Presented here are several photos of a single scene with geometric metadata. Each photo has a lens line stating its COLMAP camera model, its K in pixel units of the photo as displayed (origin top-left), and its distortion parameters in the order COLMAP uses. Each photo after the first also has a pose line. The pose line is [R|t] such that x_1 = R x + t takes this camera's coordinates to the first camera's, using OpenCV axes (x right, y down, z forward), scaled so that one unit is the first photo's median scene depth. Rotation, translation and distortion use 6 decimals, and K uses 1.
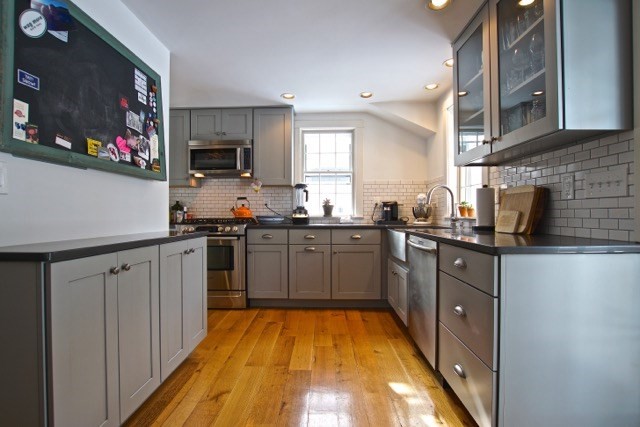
lens RADIAL K [[305.2, 0, 320.0], [0, 305.2, 213.5], [0, 0, 1]] dist [-0.001149, -0.000055]
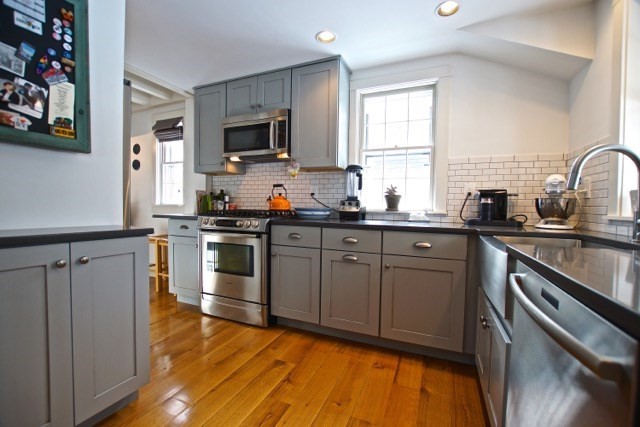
lens RADIAL K [[283.6, 0, 317.0], [0, 283.6, 215.2], [0, 0, 1]] dist [-0.022390, 0.001352]
pose [[0.927778, 0.030061, -0.371919, 0.117989], [-0.019415, 0.999288, 0.032337, 0.001637], [0.372627, -0.022781, 0.927702, 0.355691]]
